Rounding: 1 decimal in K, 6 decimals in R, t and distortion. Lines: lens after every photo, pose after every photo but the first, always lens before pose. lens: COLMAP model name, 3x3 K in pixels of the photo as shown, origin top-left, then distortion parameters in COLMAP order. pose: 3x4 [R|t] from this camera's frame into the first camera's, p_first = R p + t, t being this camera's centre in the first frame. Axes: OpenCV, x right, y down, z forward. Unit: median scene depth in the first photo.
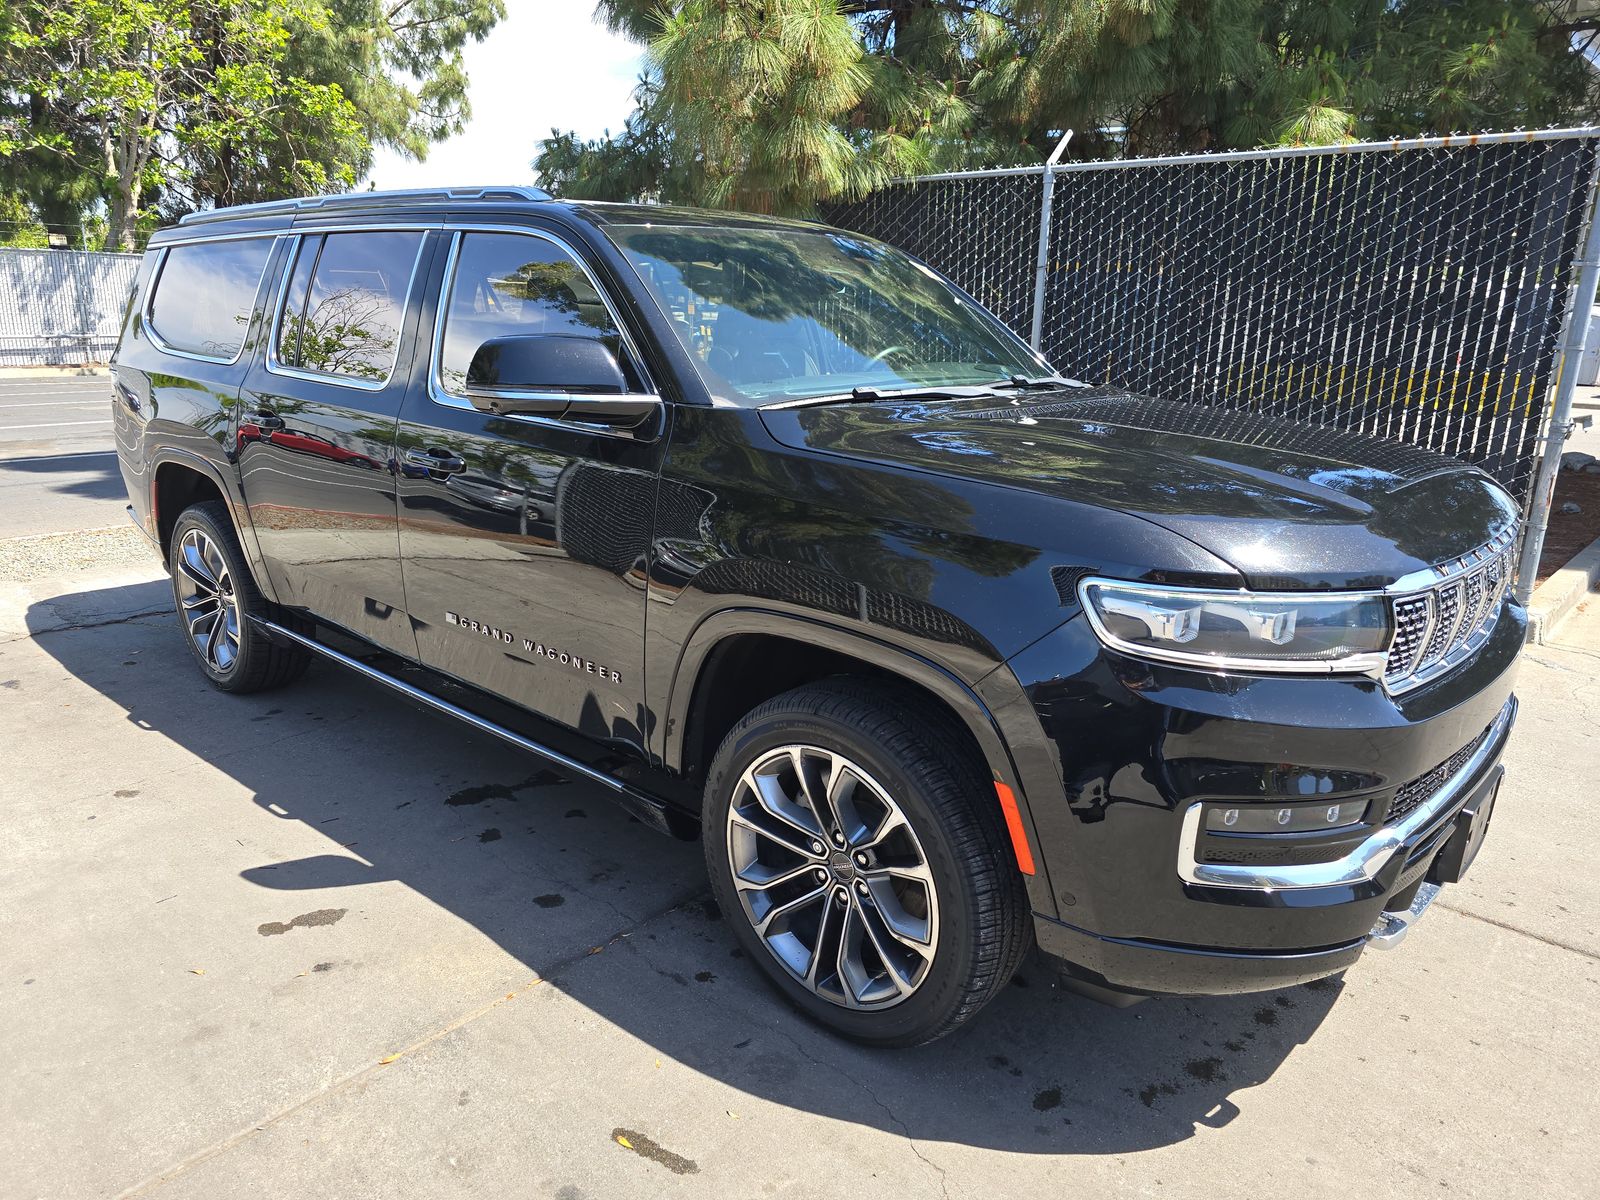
lens RADIAL K [[1161.6, 0, 800.0], [0, 1161.6, 600.0], [0, 0, 1]] dist [0.024035, -0.003798]
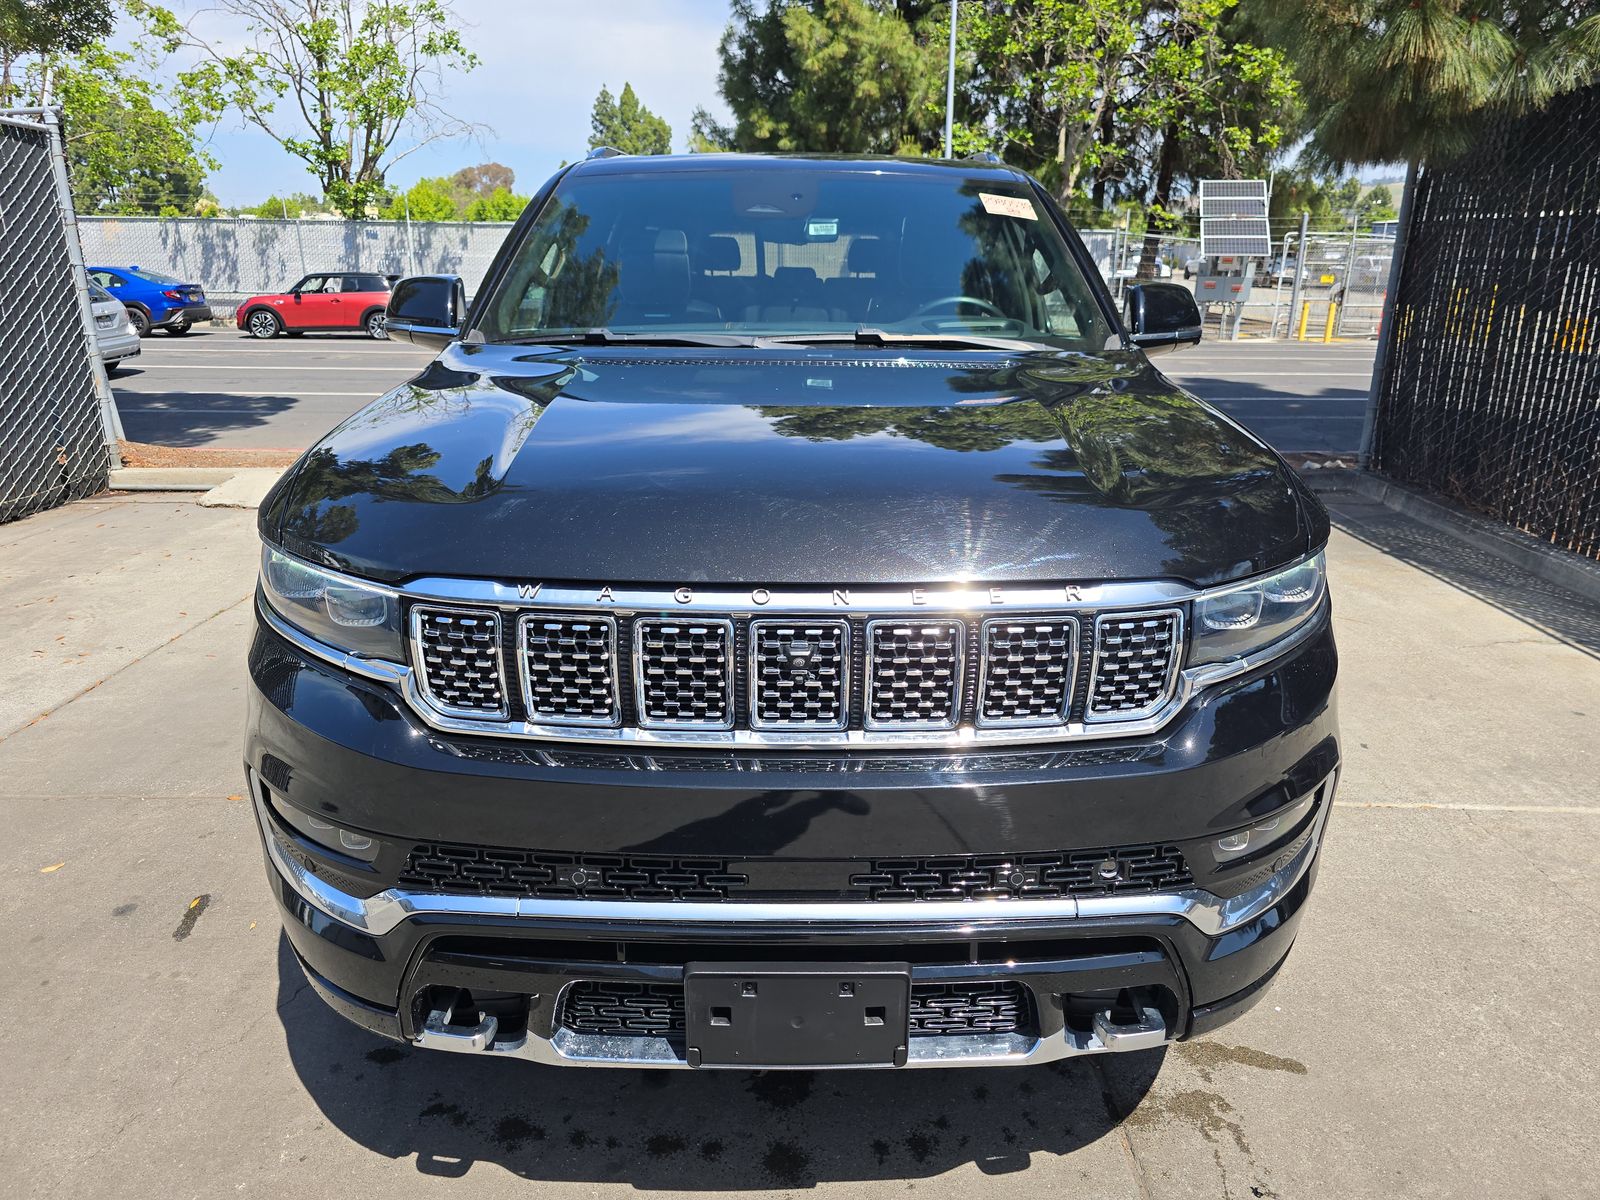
lens RADIAL K [[1161.6, 0, 800.0], [0, 1161.6, 600.0], [0, 0, 1]] dist [0.024035, -0.003798]
pose [[0.634267, 0.203690, -0.745798, 0.370834], [-0.188294, 0.976320, 0.106513, -0.038986], [0.749833, 0.072872, 0.657601, 0.201741]]
